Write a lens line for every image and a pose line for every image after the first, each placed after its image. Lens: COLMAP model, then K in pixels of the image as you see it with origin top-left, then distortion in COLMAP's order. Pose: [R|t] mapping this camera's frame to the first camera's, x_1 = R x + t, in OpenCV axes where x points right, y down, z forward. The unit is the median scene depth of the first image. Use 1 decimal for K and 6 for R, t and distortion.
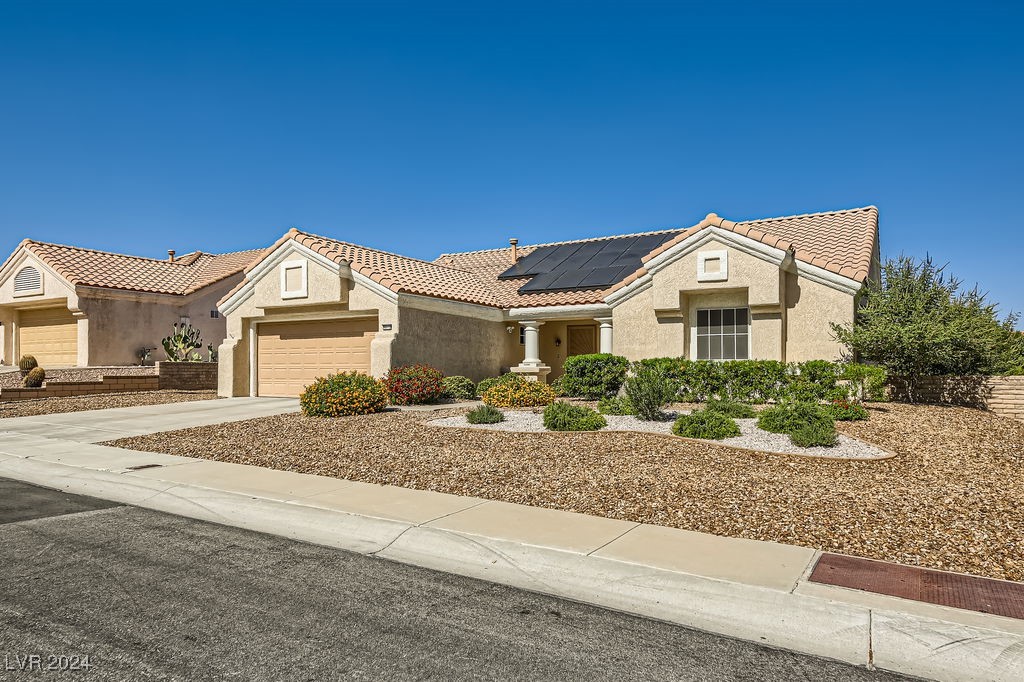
lens RADIAL K [[673.6, 0, 517.4], [0, 673.6, 352.6], [0, 0, 1]] dist [0.002597, 0.000341]
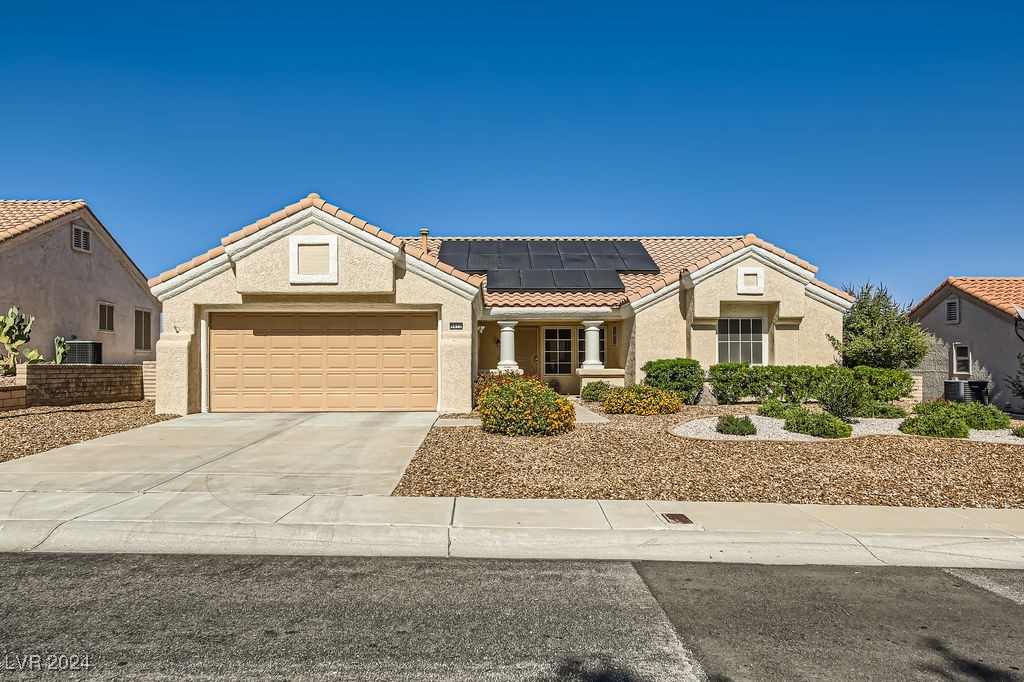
lens RADIAL K [[670.6, 0, 512.0], [0, 670.6, 341.0], [0, 0, 1]] dist [0.002073, 0.001080]
pose [[0.848780, 0.016853, 0.528477, -0.549005], [-0.012308, 0.999851, -0.012118, -0.008497], [-0.528602, 0.003781, 0.848861, 0.226613]]
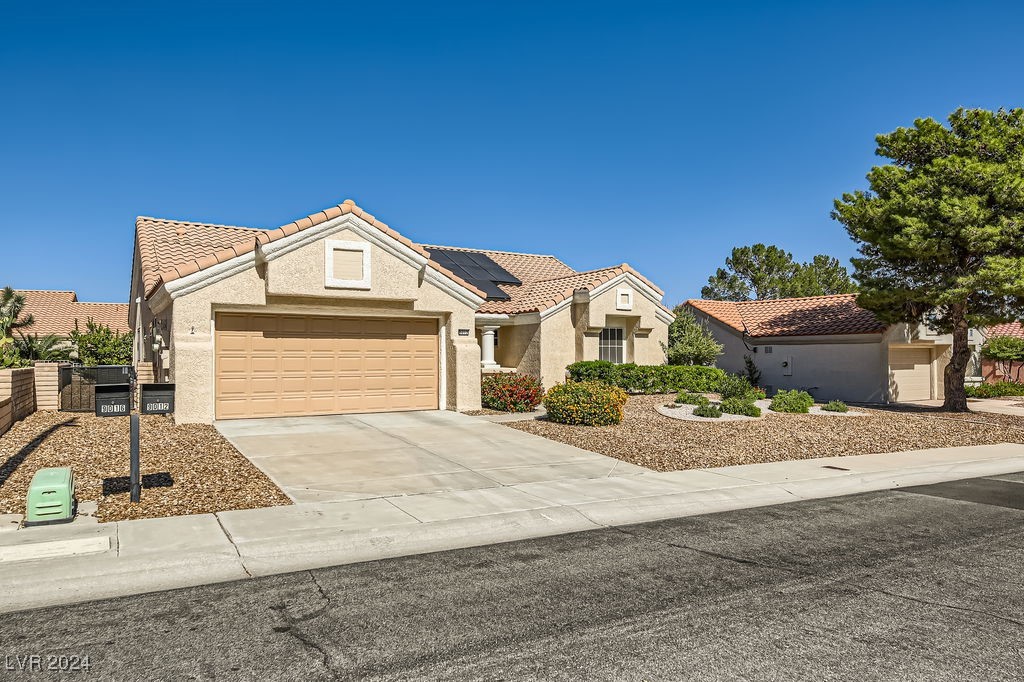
lens RADIAL K [[661.4, 0, 512.0], [0, 661.4, 341.0], [0, 0, 1]] dist [0.005274, 0.000981]
pose [[0.467541, 0.019877, 0.883748, -0.932106], [-0.024169, 0.999661, -0.009697, -0.016834], [-0.883641, -0.016826, 0.467863, 0.471854]]
